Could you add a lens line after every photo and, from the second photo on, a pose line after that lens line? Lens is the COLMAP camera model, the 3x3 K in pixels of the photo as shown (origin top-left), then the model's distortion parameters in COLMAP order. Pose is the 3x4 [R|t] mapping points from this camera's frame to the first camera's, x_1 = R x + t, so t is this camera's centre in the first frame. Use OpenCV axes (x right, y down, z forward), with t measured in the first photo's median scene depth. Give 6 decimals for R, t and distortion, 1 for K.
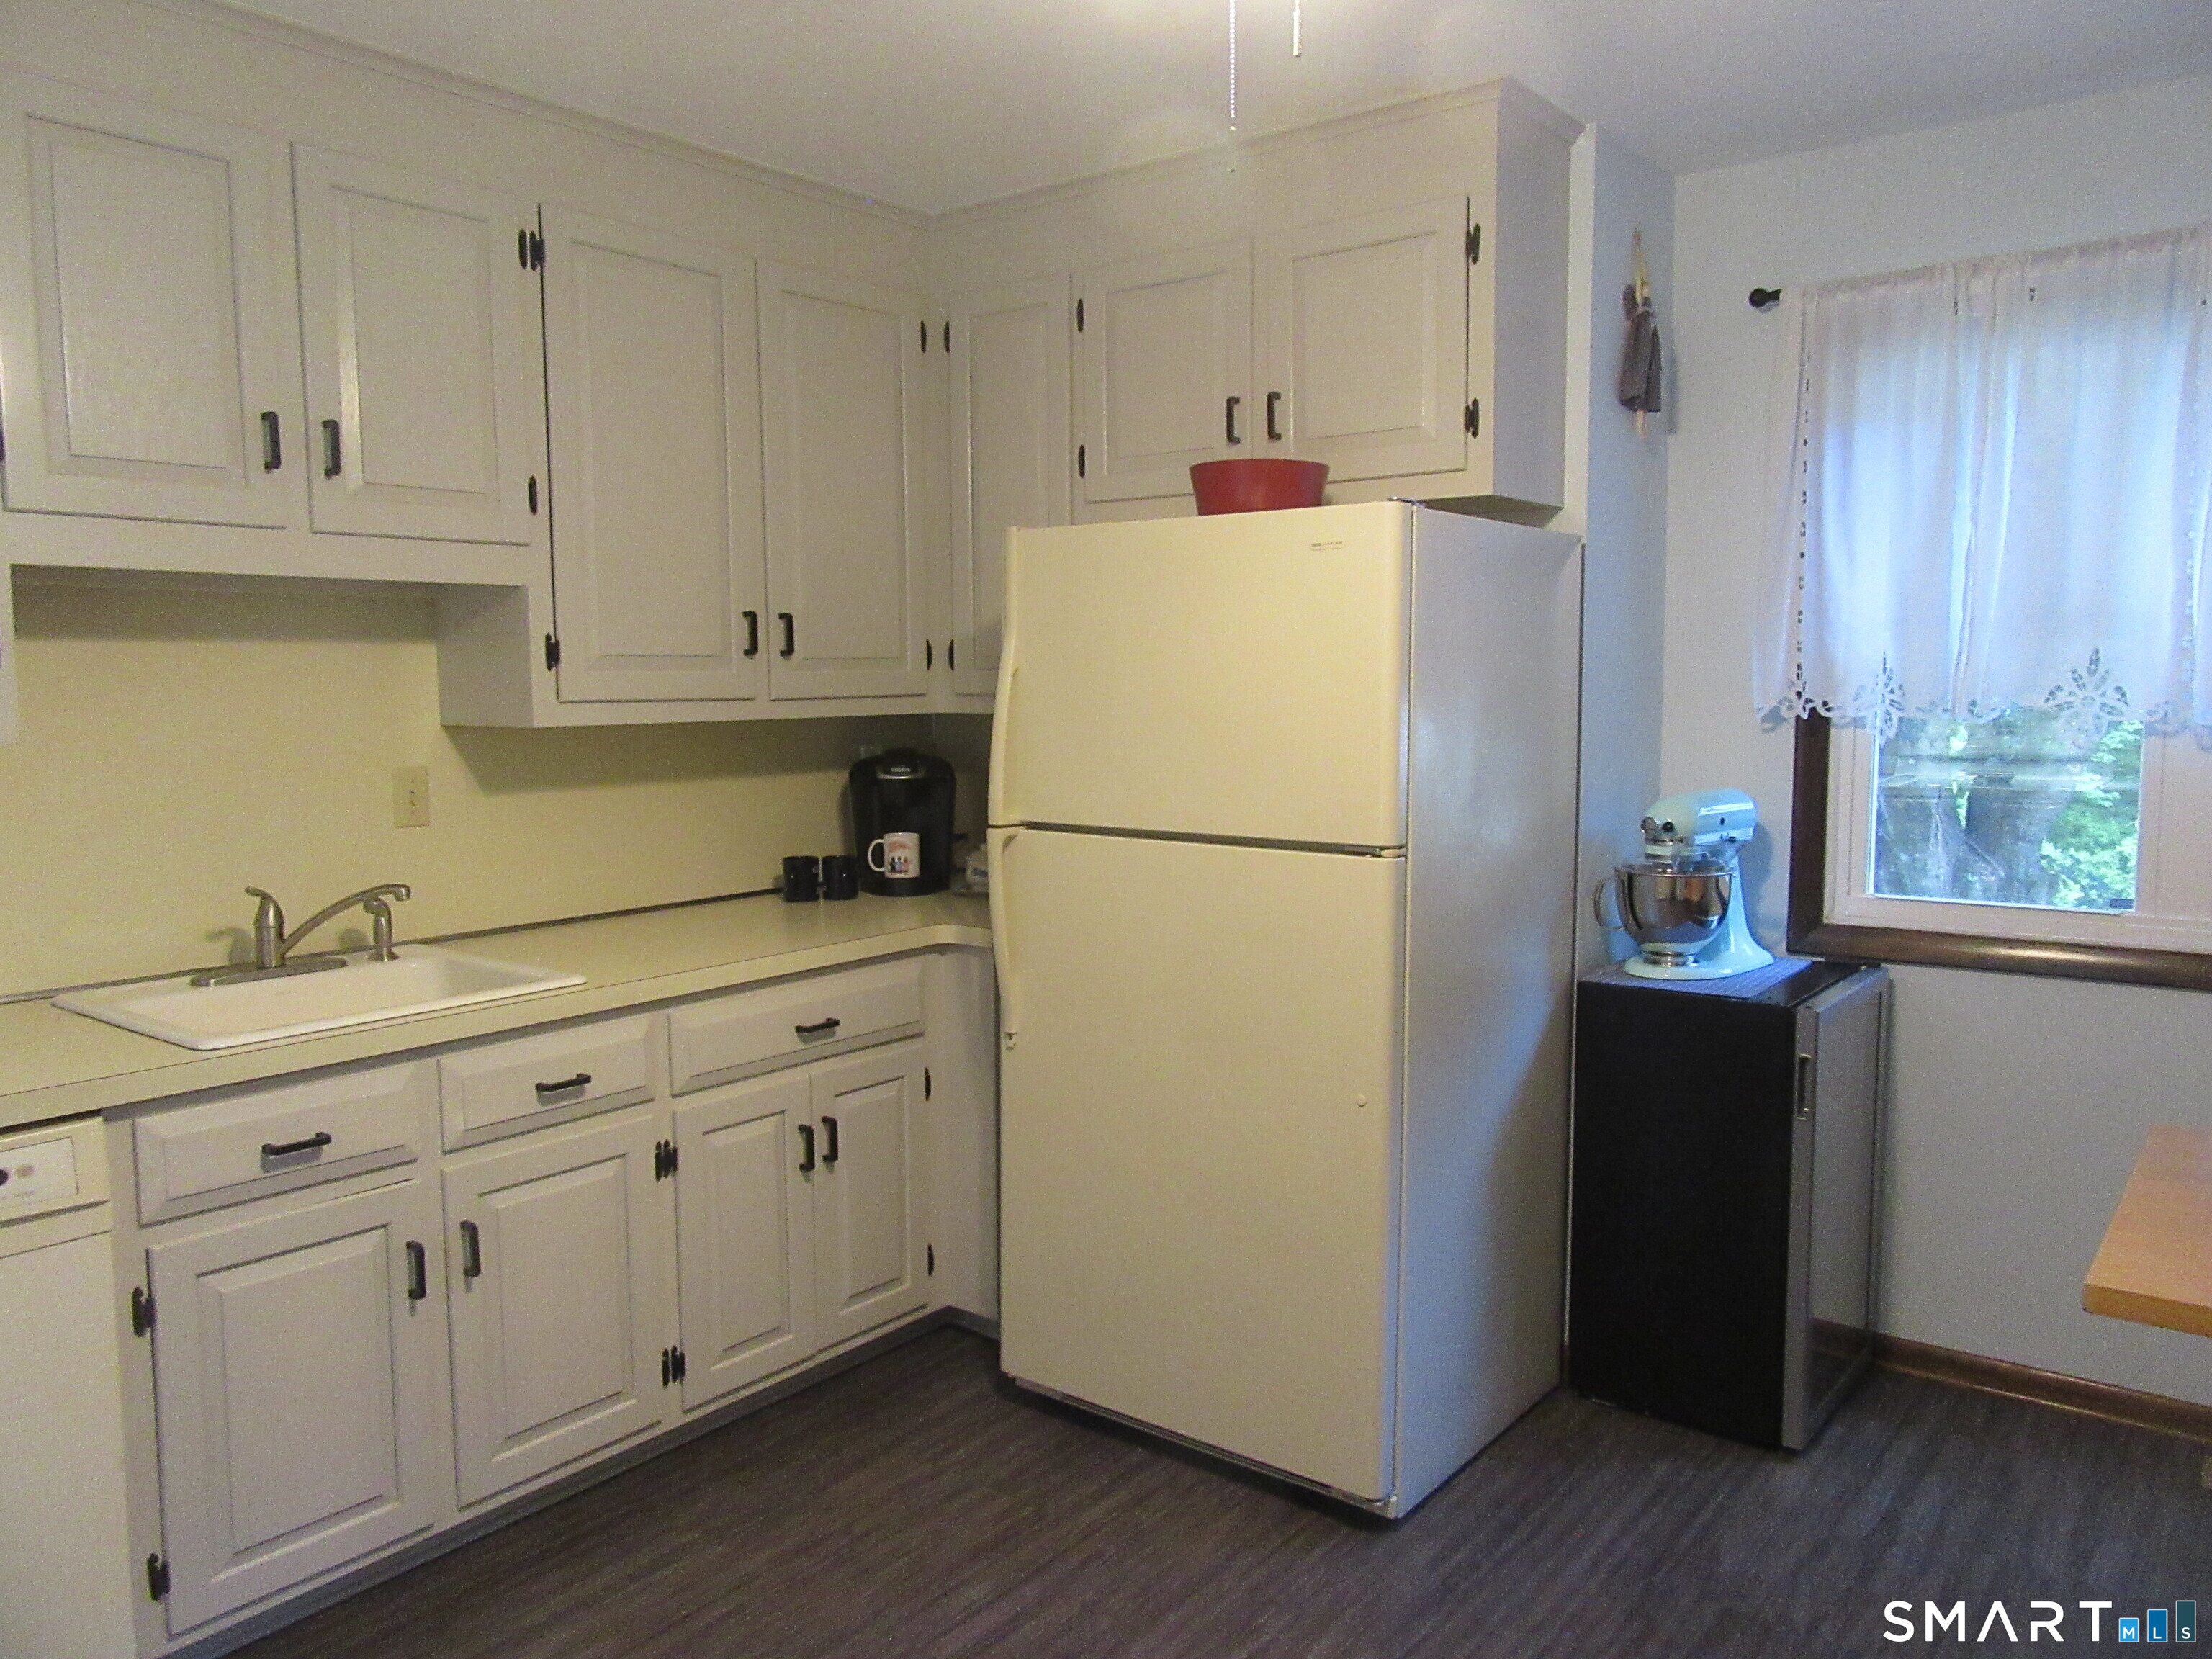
lens RADIAL K [[1649.4, 0, 1106.0], [0, 1649.4, 829.5], [0, 0, 1]] dist [0.001484, 0.001022]
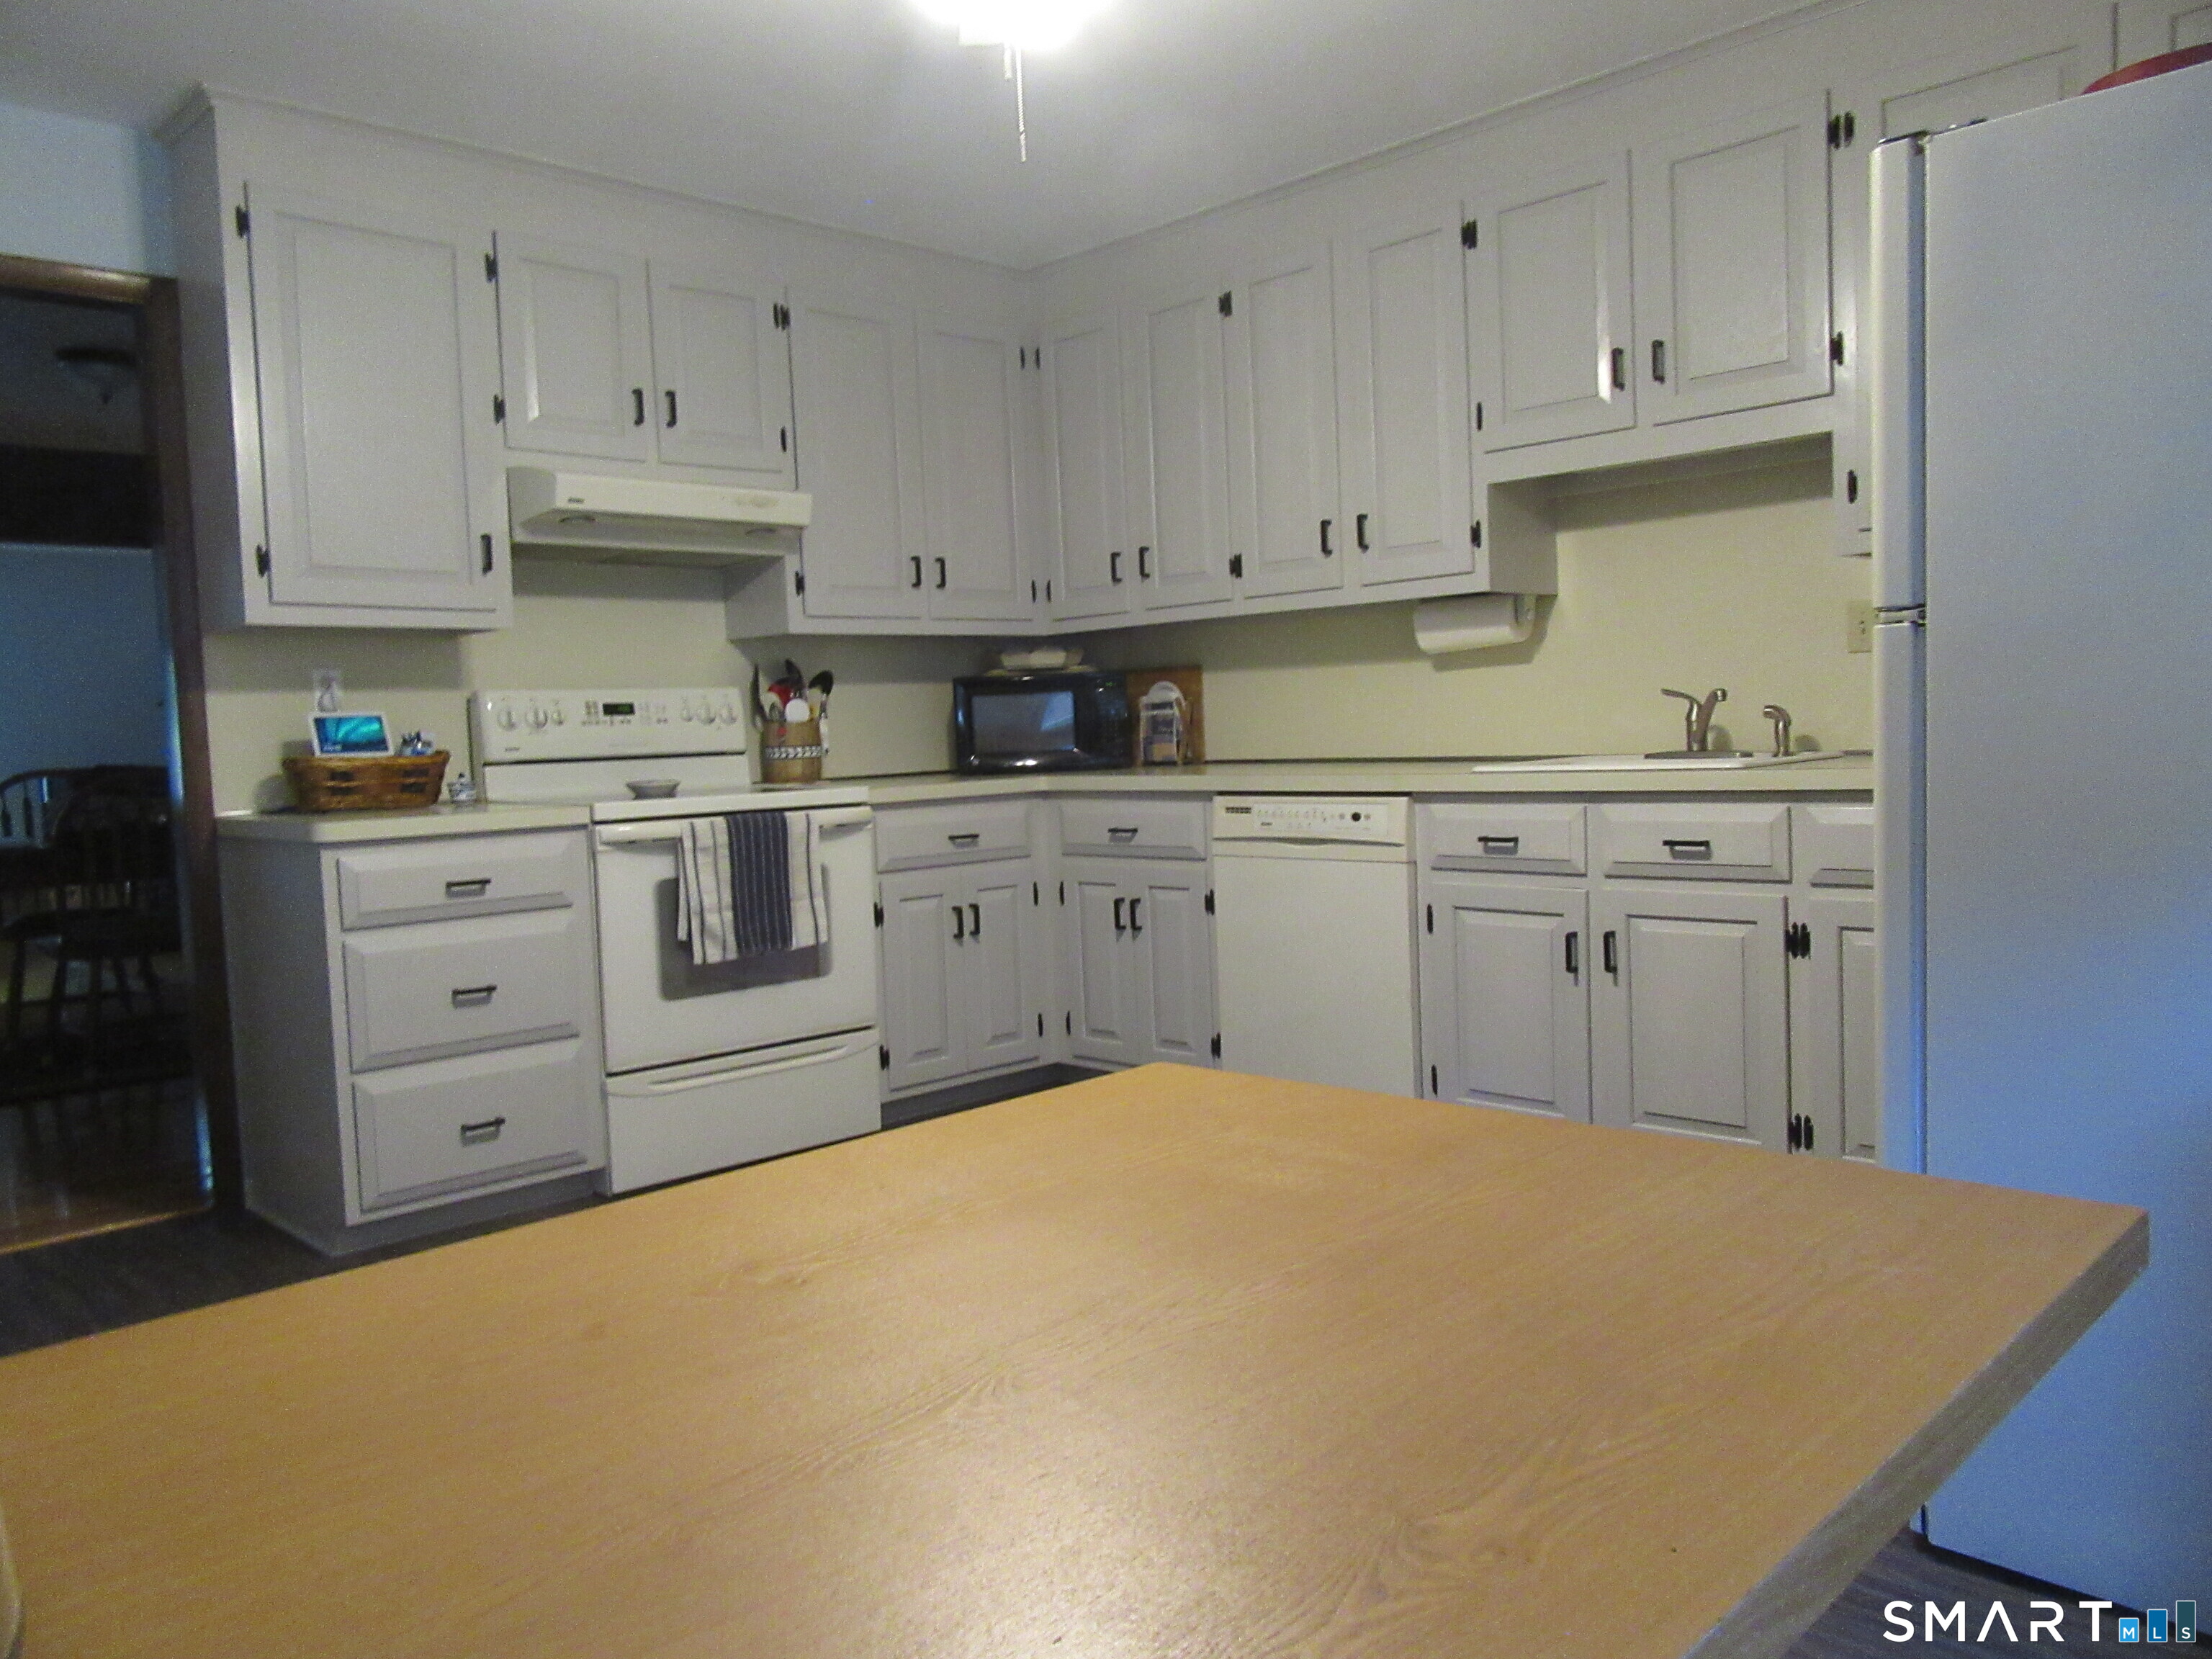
lens RADIAL K [[1639.7, 0, 1106.0], [0, 1639.7, 829.5], [0, 0, 1]] dist [0.001826, 0.002123]
pose [[-0.120568, 0.074743, -0.989887, 0.864912], [-0.055760, 0.995077, 0.081926, 0.062194], [0.991138, 0.065074, -0.115807, 0.661802]]
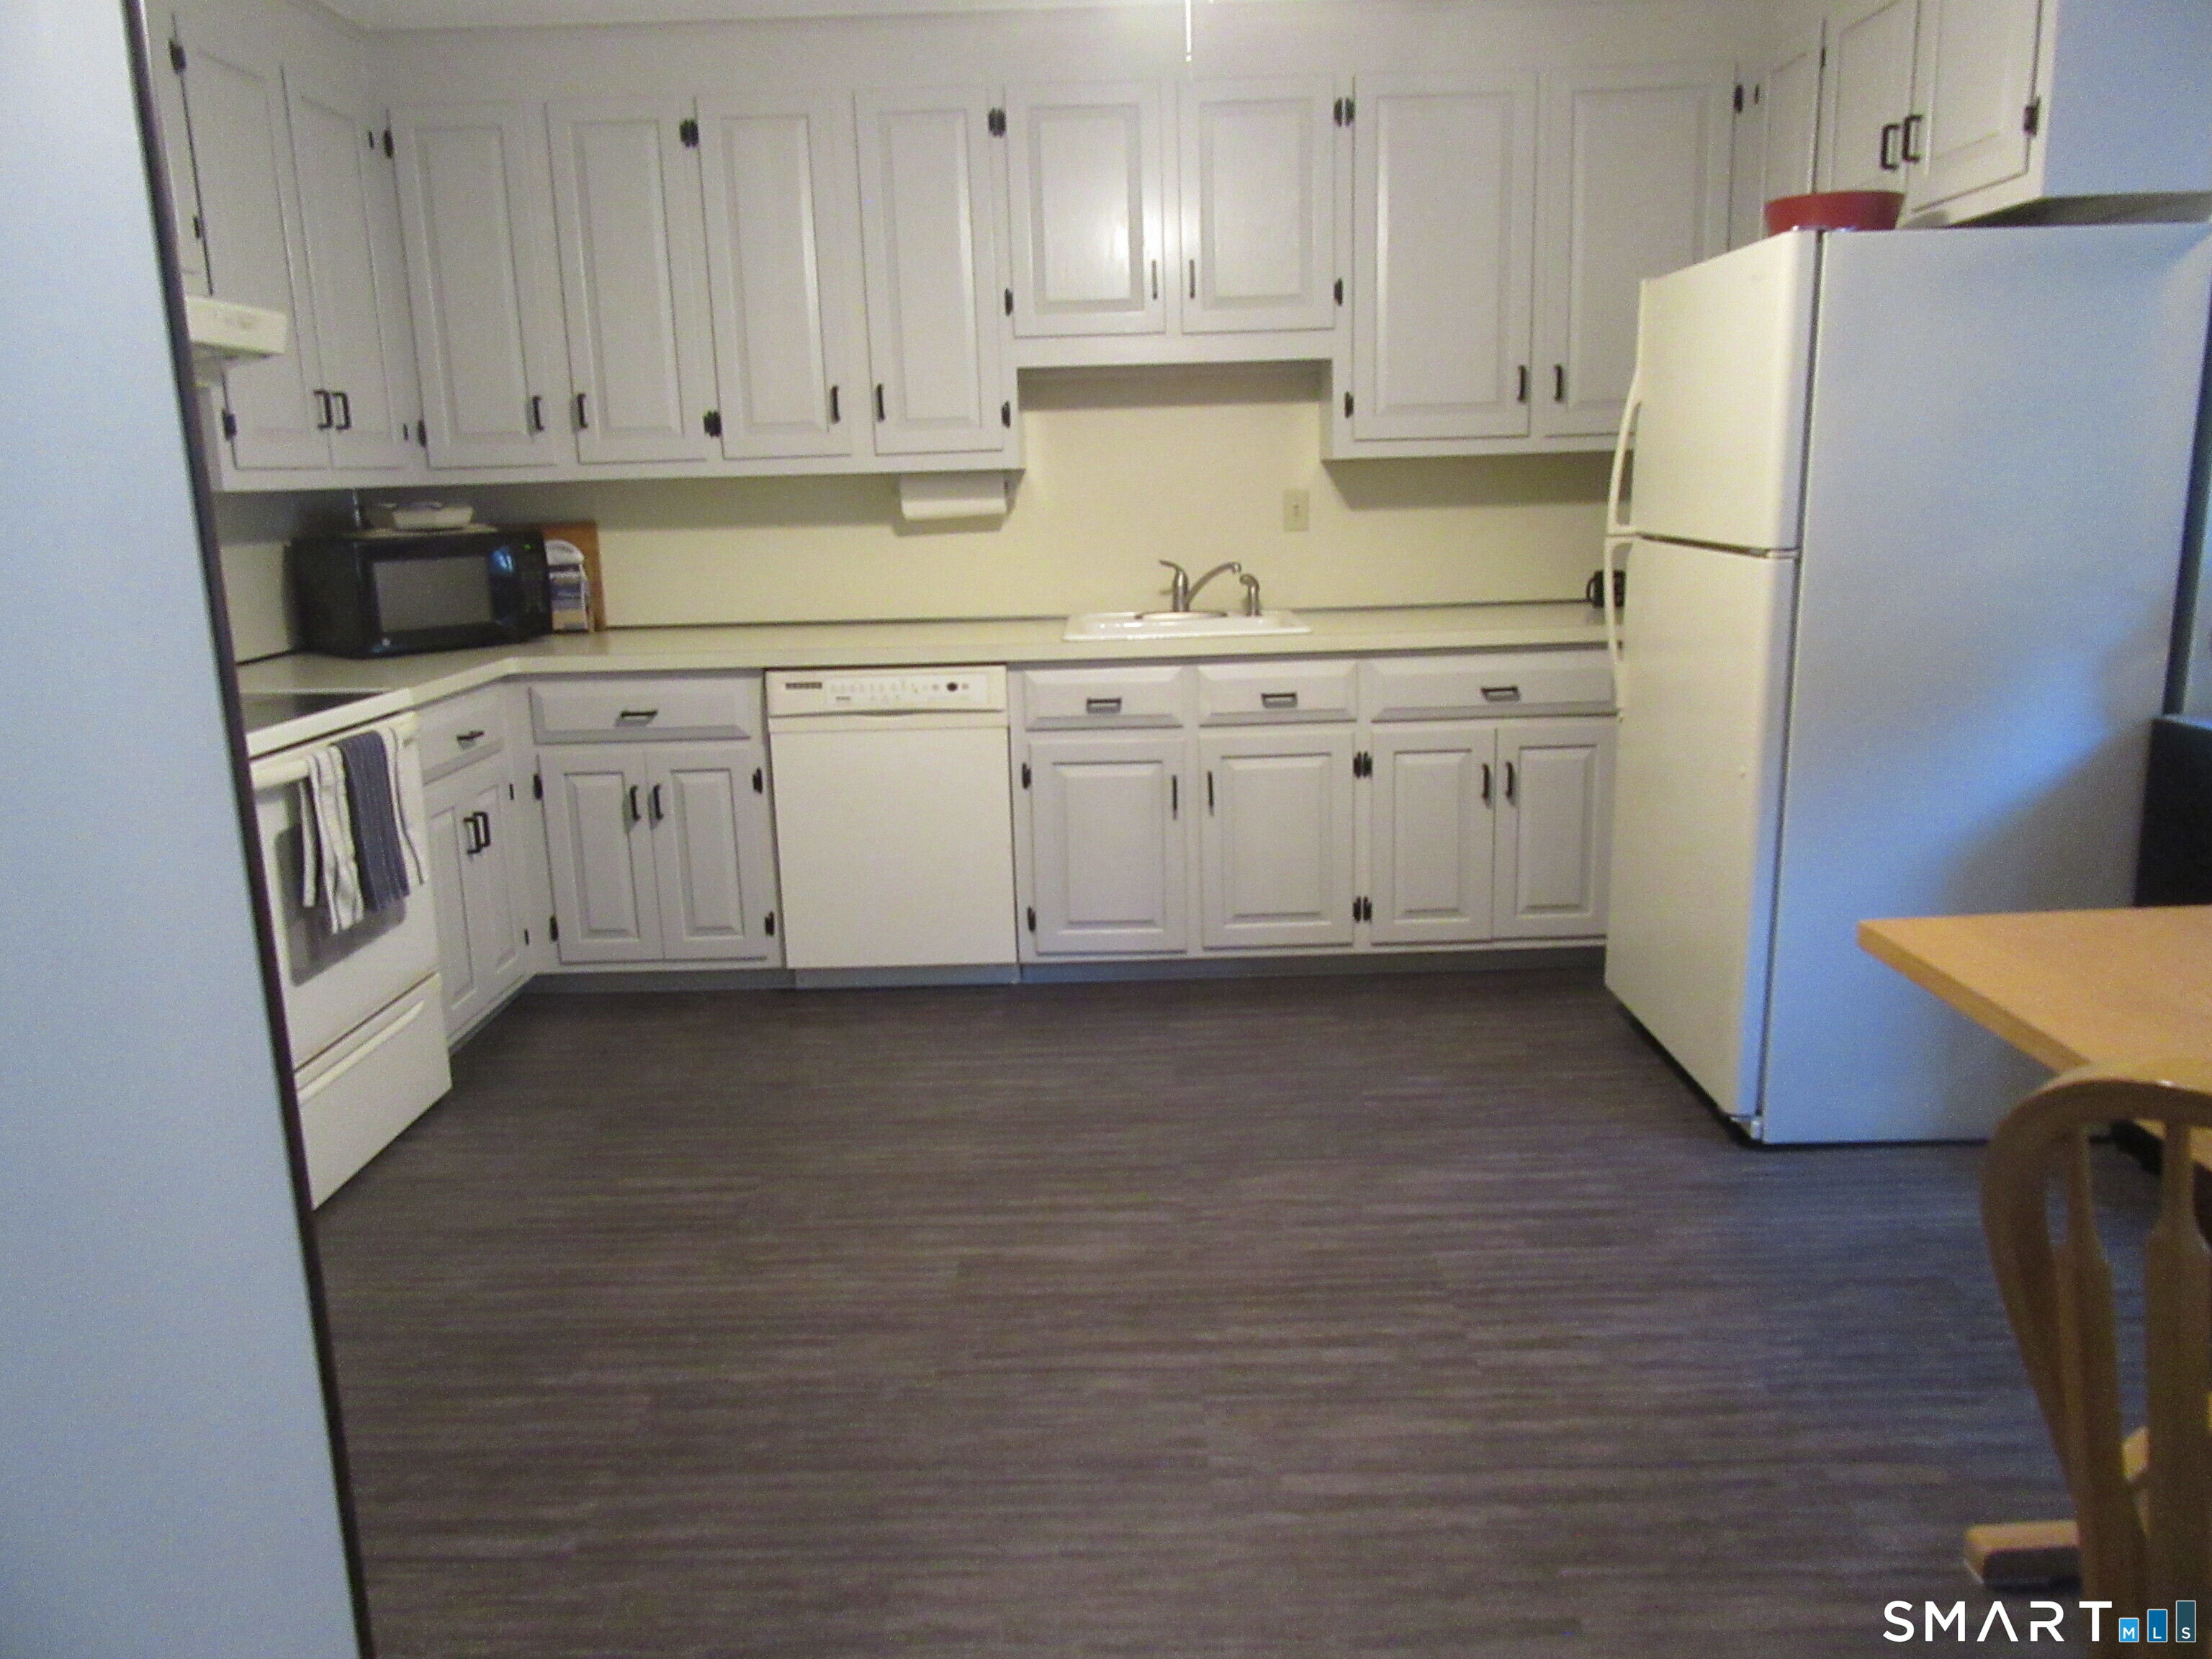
lens RADIAL K [[1649.5, 0, 1106.0], [0, 1649.5, 829.5], [0, 0, 1]] dist [0.010733, -0.008131]
pose [[0.612557, 0.156414, -0.774796, 0.713338], [-0.052651, 0.986122, 0.157450, 0.041132], [0.788671, -0.055654, 0.612292, -0.056492]]
